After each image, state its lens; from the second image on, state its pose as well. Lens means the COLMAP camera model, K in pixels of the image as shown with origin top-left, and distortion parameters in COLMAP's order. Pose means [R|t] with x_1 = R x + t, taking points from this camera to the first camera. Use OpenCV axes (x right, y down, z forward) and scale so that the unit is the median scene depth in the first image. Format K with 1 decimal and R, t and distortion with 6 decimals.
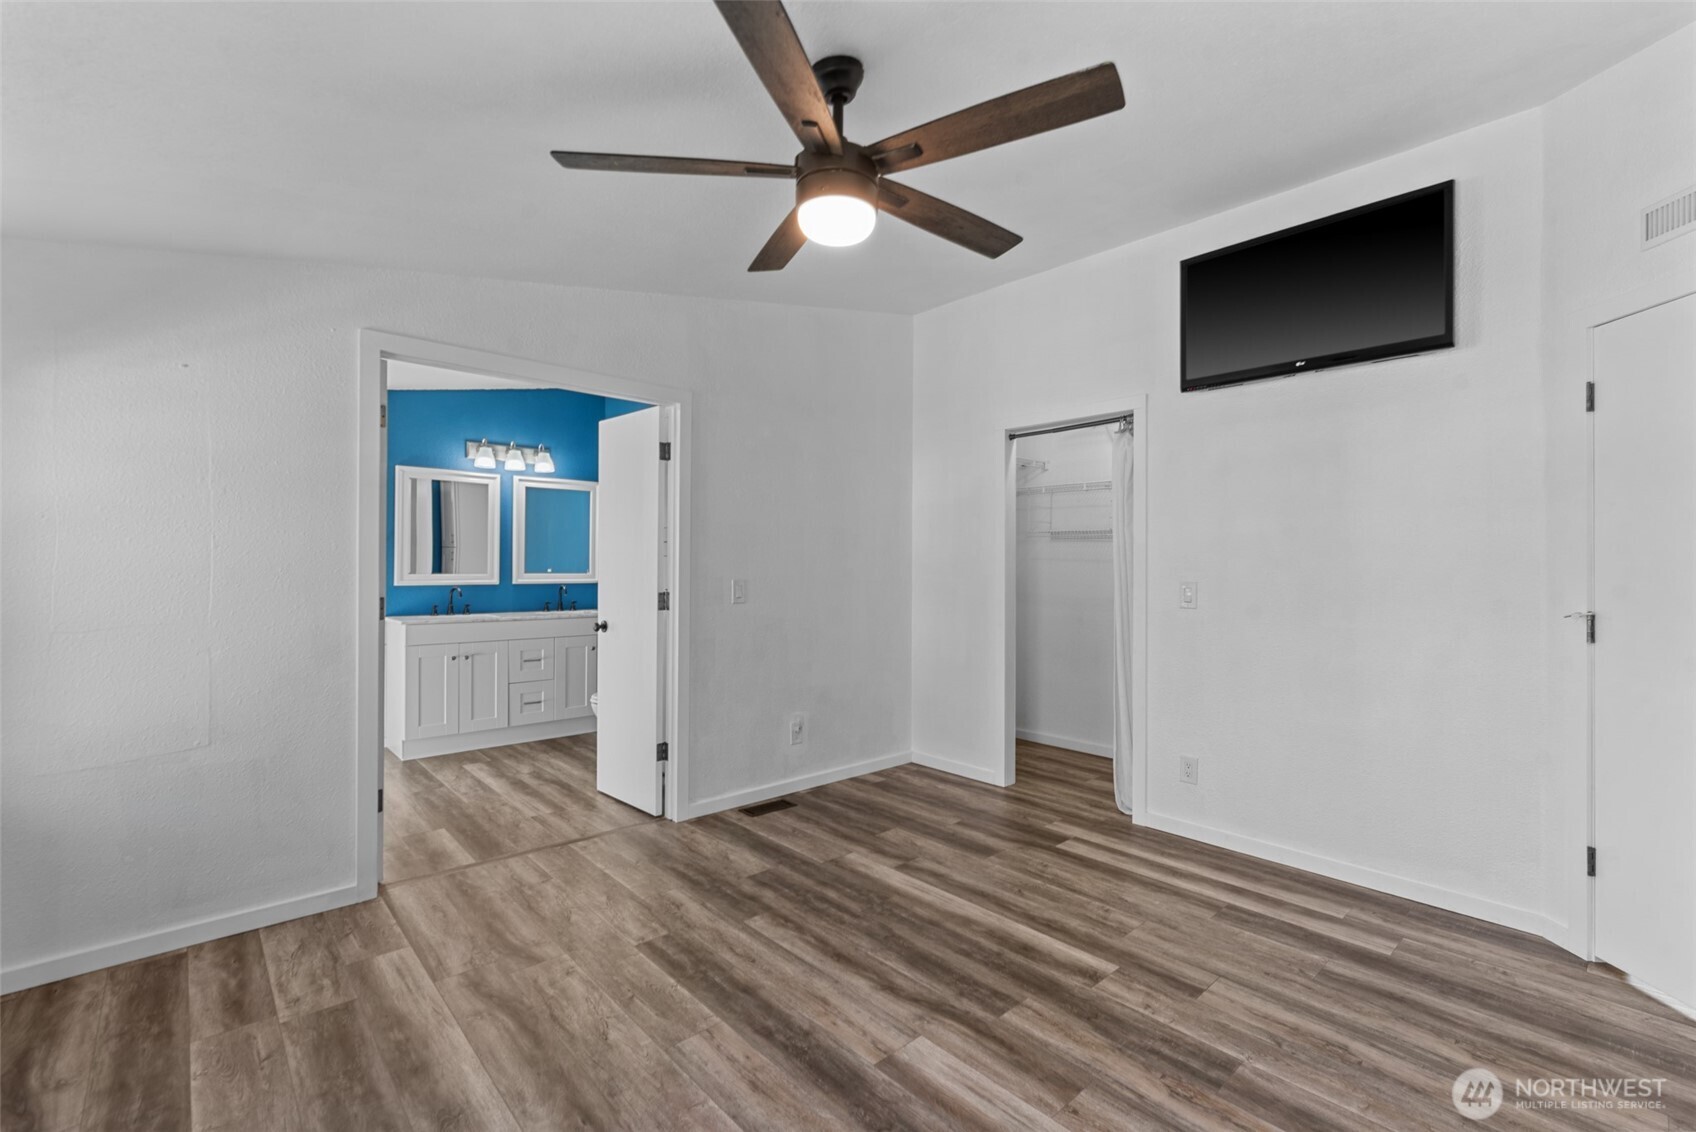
lens RADIAL K [[736.6, 0, 846.8], [0, 736.6, 562.6], [0, 0, 1]] dist [0.000367, -0.000015]
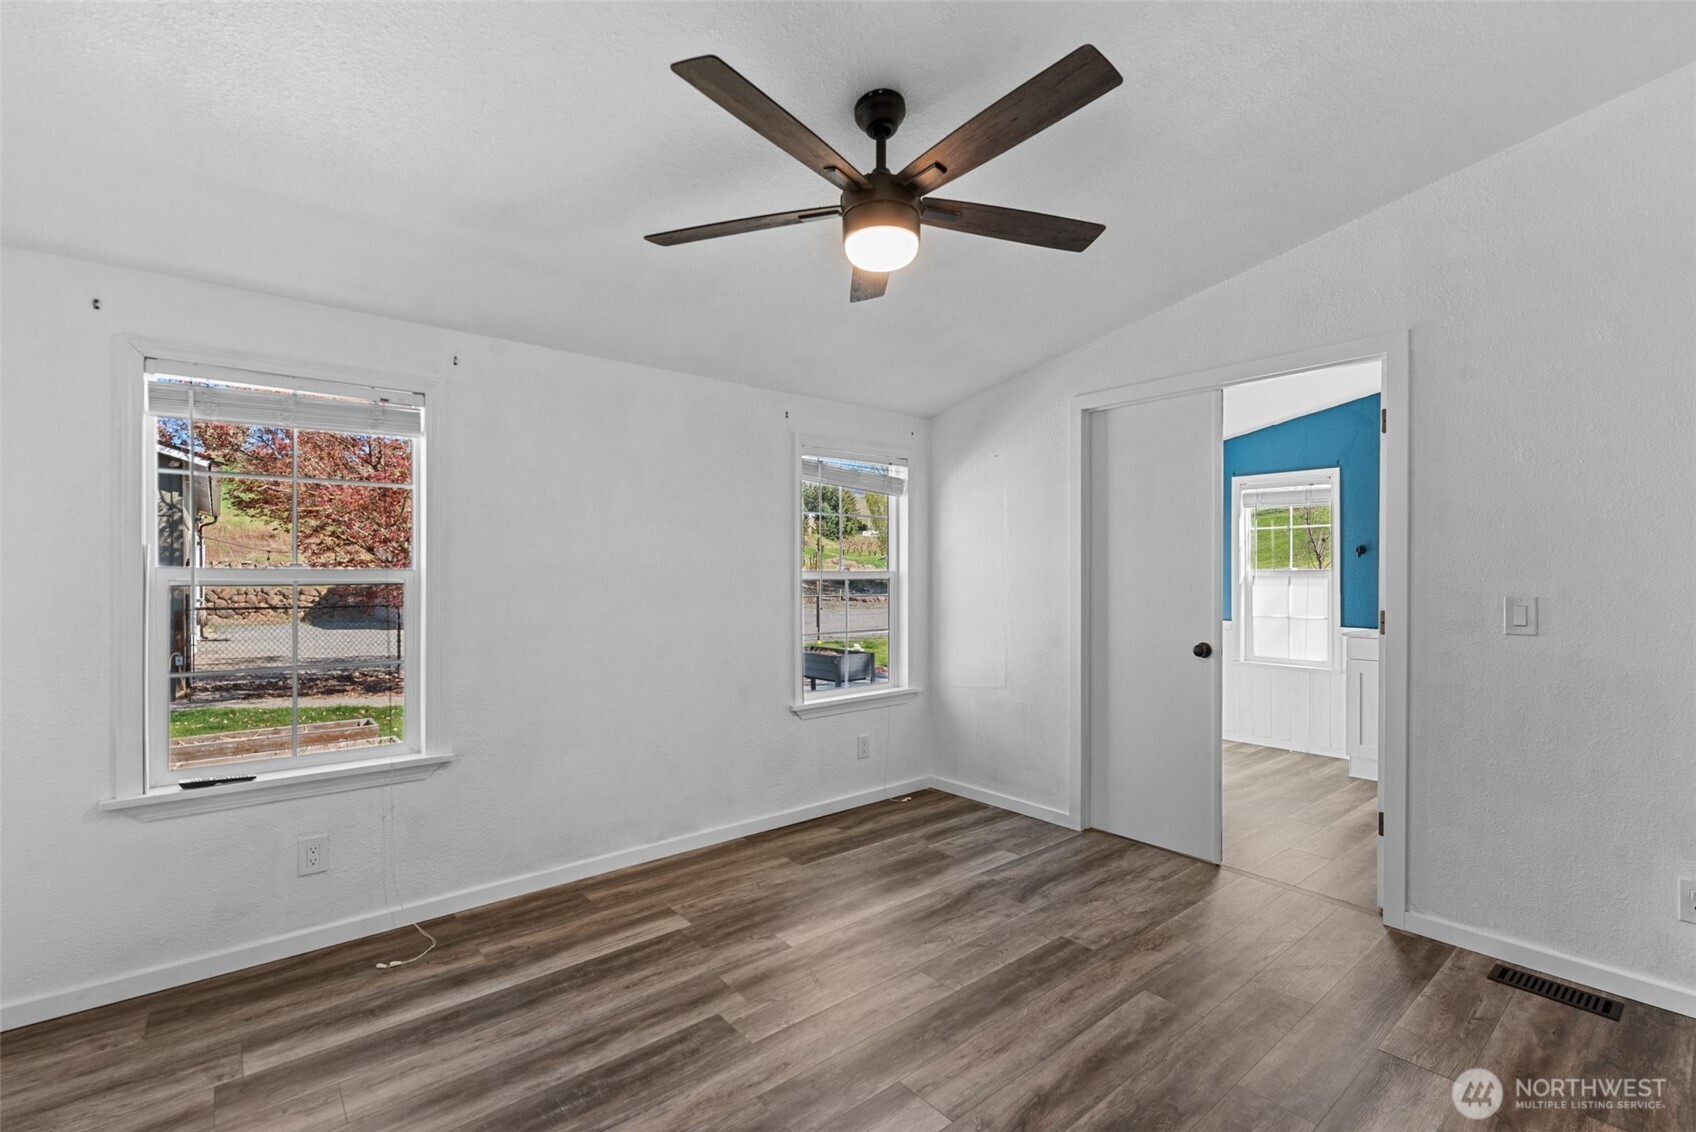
lens RADIAL K [[736.6, 0, 846.9], [0, 736.6, 574.8], [0, 0, 1]] dist [0.000367, -0.000015]
pose [[-0.037622, -0.005073, -0.999279, 0.799409], [0.006132, 0.999967, -0.005307, 0.008113], [0.999273, -0.006327, -0.037590, 0.756694]]
